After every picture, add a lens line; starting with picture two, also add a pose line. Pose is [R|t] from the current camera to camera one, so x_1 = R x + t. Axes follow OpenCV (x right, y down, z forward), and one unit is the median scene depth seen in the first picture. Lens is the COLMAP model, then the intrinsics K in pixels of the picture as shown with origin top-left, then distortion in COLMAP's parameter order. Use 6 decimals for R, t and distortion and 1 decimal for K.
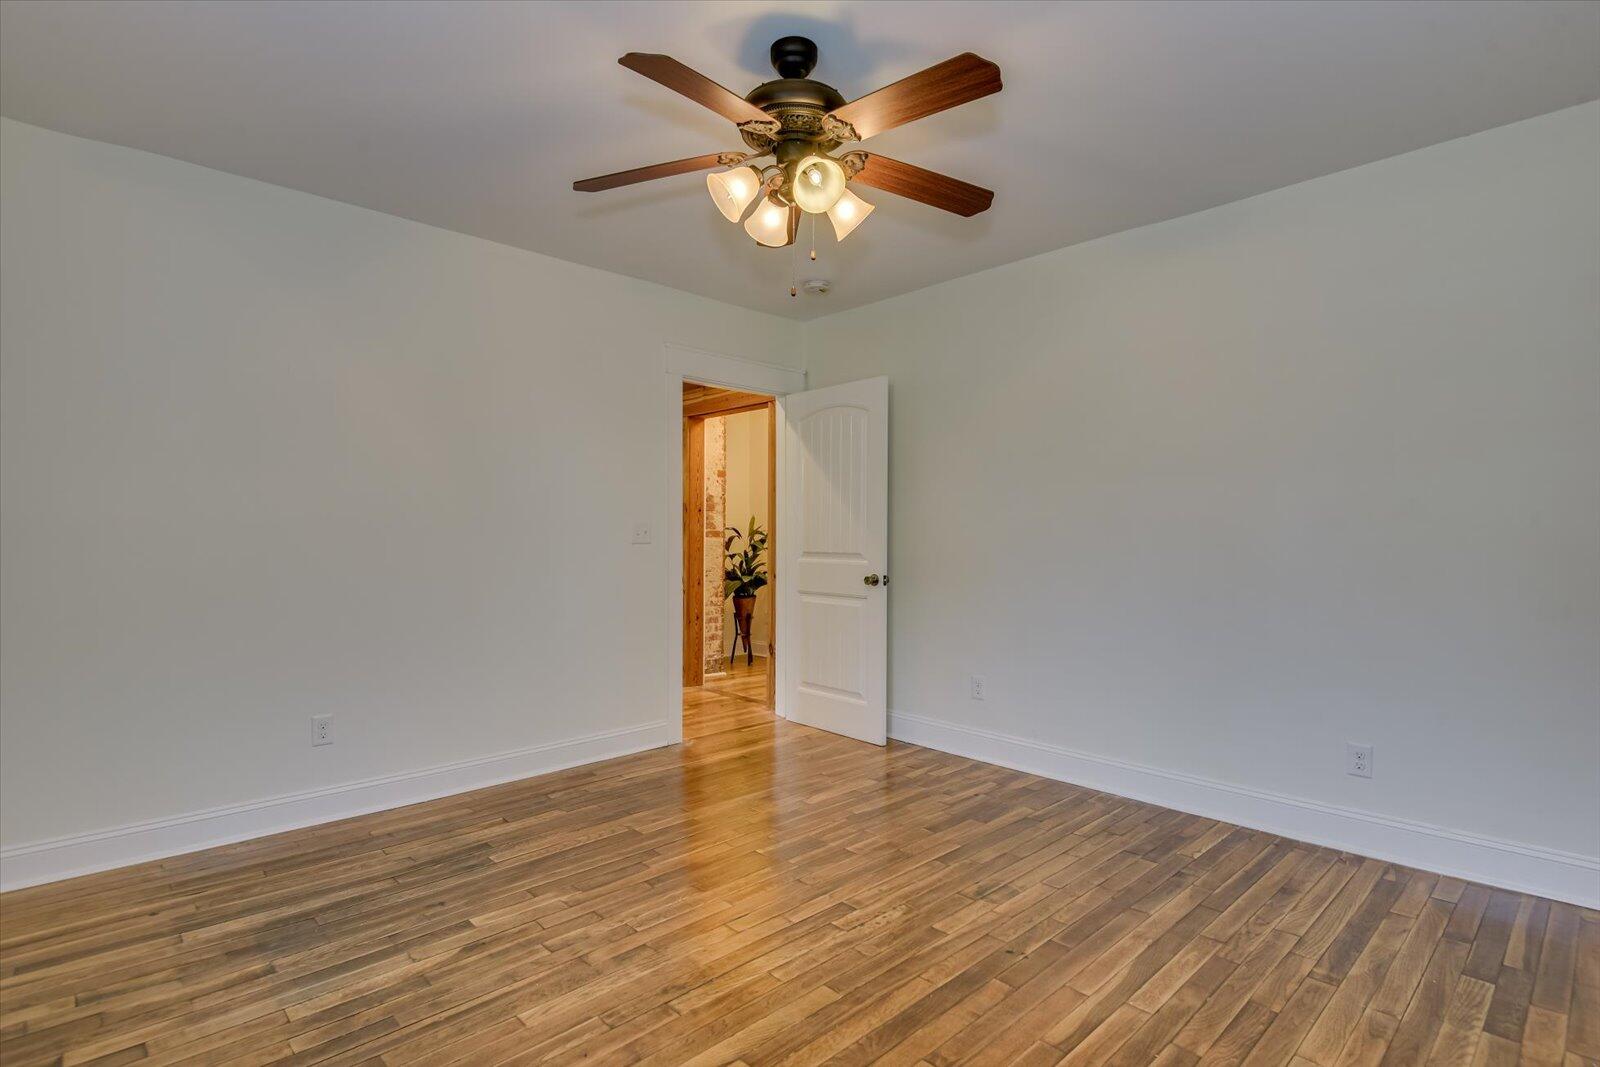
lens RADIAL K [[793.6, 0, 800.0], [0, 793.6, 533.5], [0, 0, 1]] dist [0.014747, -0.020988]
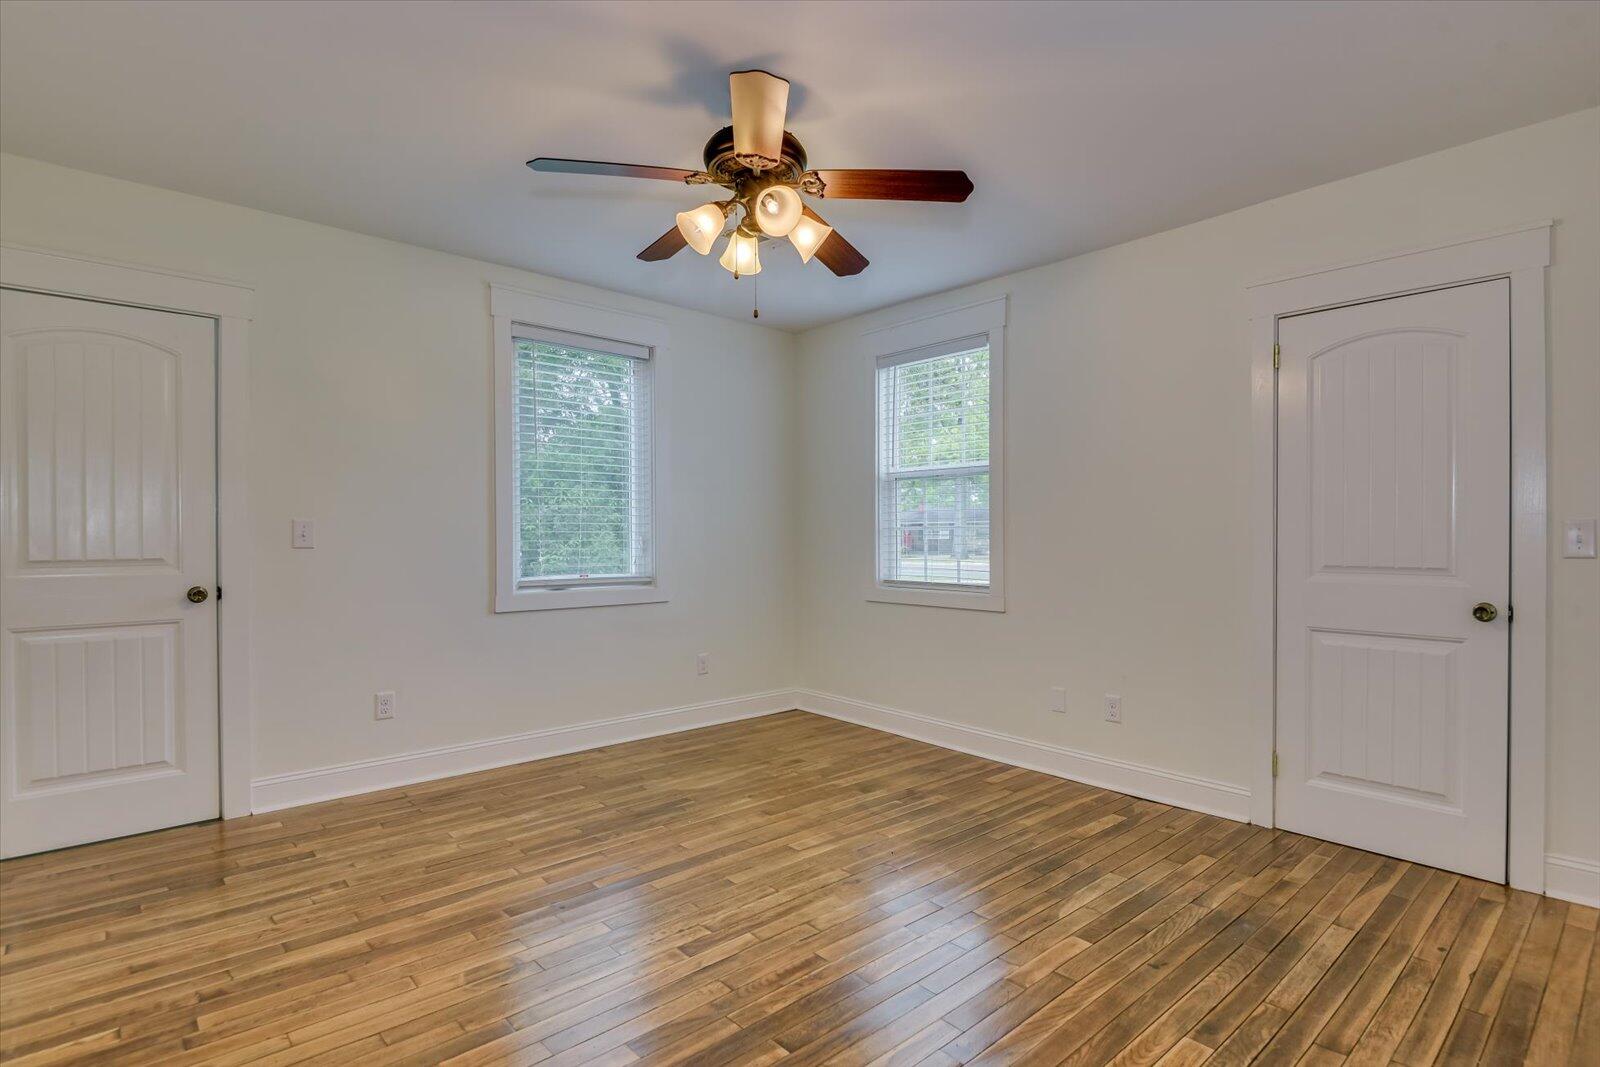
lens RADIAL K [[772.9, 0, 794.6], [0, 772.9, 539.1], [0, 0, 1]] dist [0.011108, -0.020223]
pose [[-0.998806, -0.003191, 0.048739, -0.103878], [-0.002942, 0.999982, 0.005191, 0.001389], [-0.048755, 0.005041, -0.998798, 1.875257]]
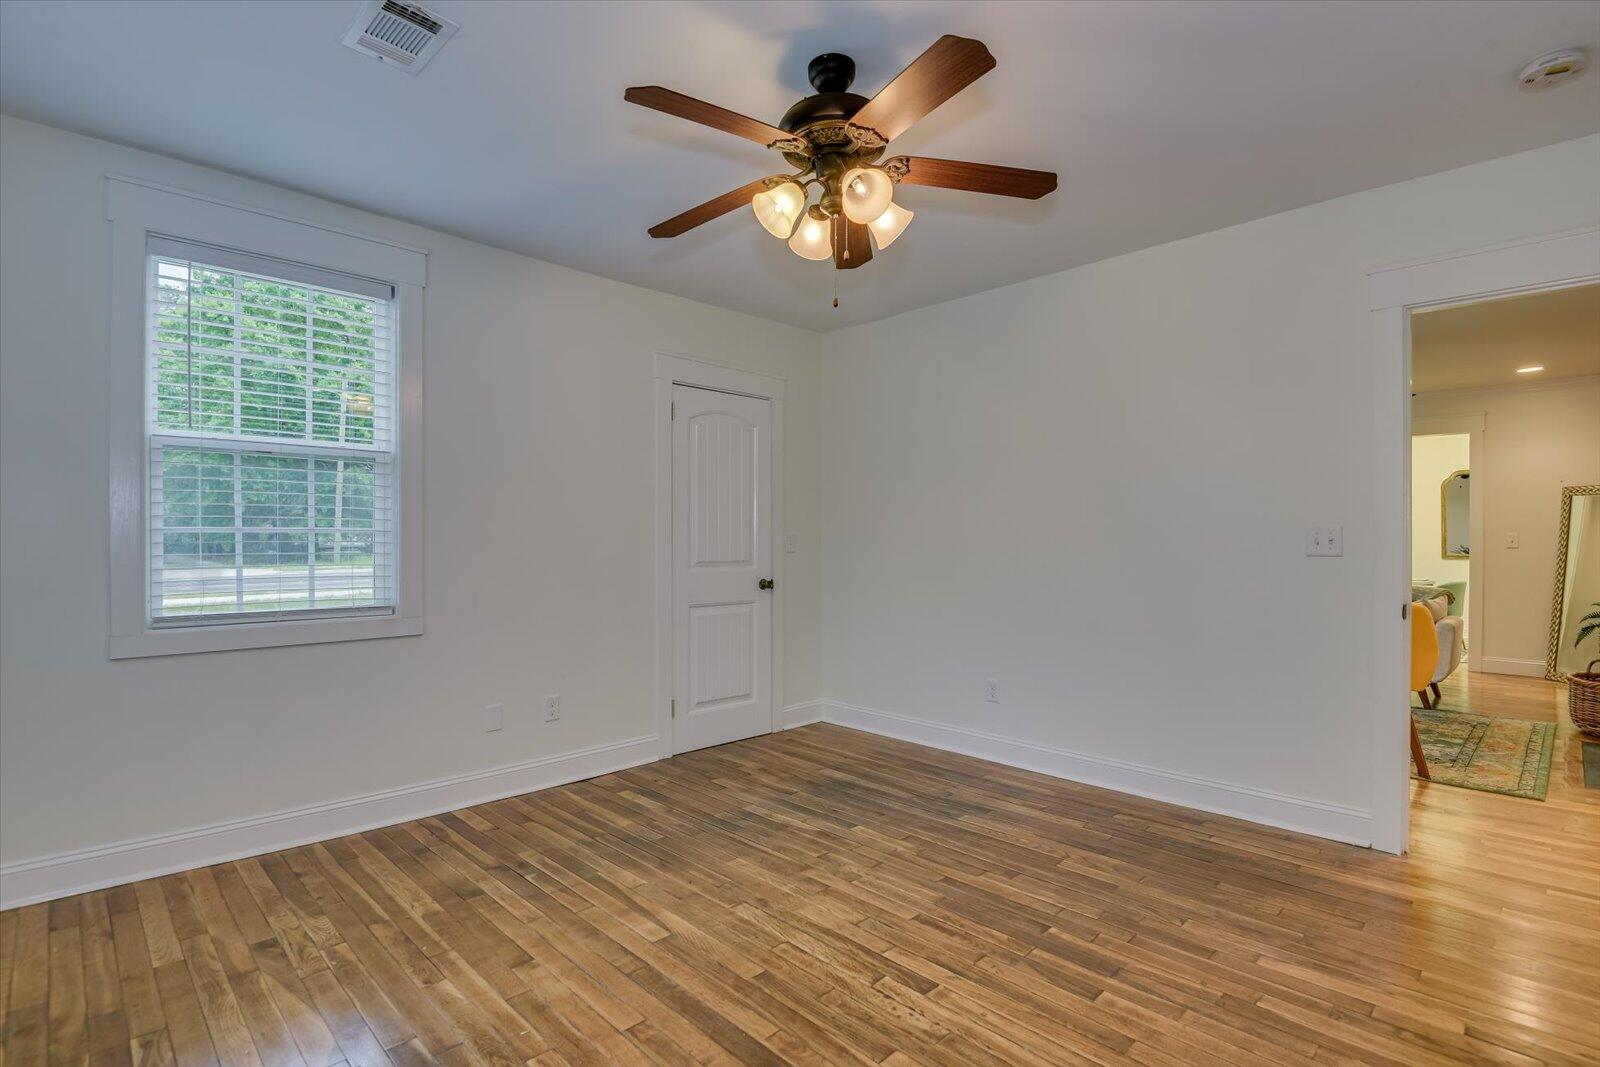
lens RADIAL K [[772.9, 0, 794.6], [0, 772.9, 539.1], [0, 0, 1]] dist [0.011108, -0.020223]
pose [[-0.003876, -0.003474, -0.999986, 0.879757], [-0.001559, 0.999993, -0.003468, 0.001270], [0.999991, 0.001545, -0.003882, 0.868165]]
